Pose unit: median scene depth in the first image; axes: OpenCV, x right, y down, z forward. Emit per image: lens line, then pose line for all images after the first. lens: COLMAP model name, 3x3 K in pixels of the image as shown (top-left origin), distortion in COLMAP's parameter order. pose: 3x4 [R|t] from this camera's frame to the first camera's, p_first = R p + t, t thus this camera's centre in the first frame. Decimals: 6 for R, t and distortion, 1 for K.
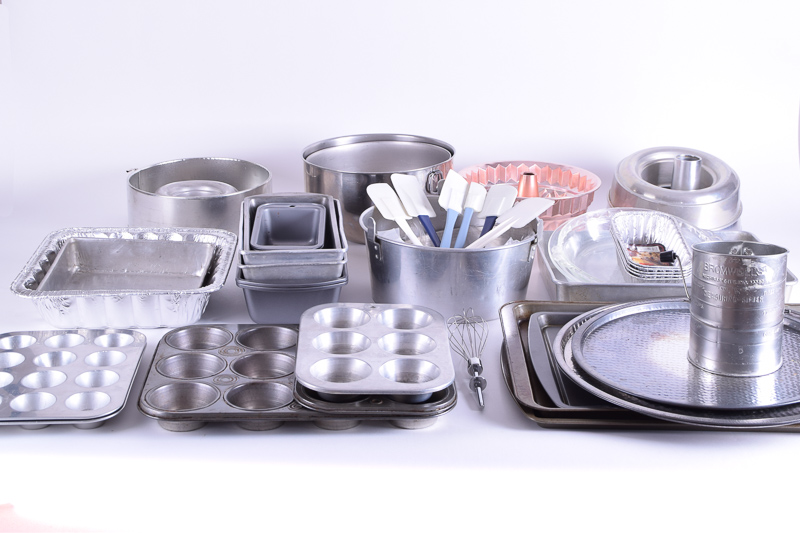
lens RADIAL K [[1110.8, 0, 398.8], [0, 1110.8, 265.9], [0, 0, 1]] dist [0.229771, 0.000000]
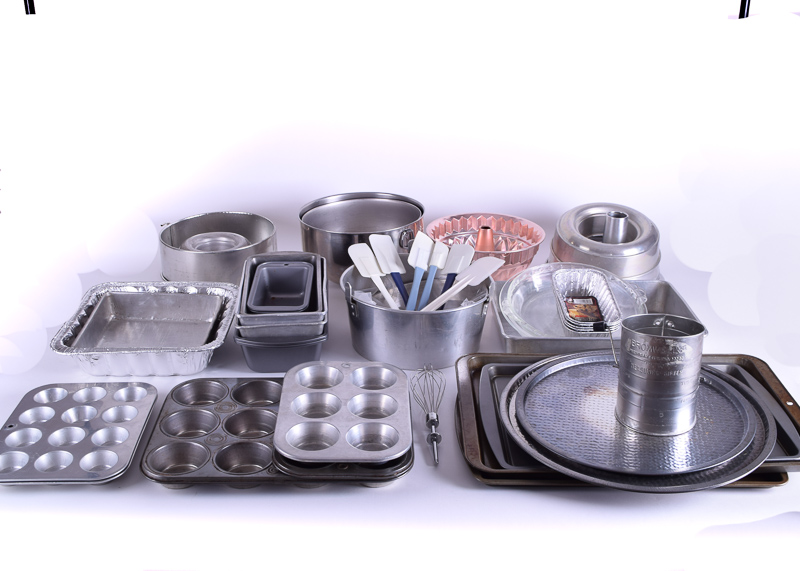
lens RADIAL K [[805.0, 0, 371.8], [0, 805.0, 321.7], [0, 0, 1]] dist [0.092034, 0.000000]
pose [[0.999386, -0.000578, -0.035038, 0.030657], [0.003854, 0.995609, 0.093525, -0.082444], [0.034831, -0.093603, 0.995000, 0.146838]]
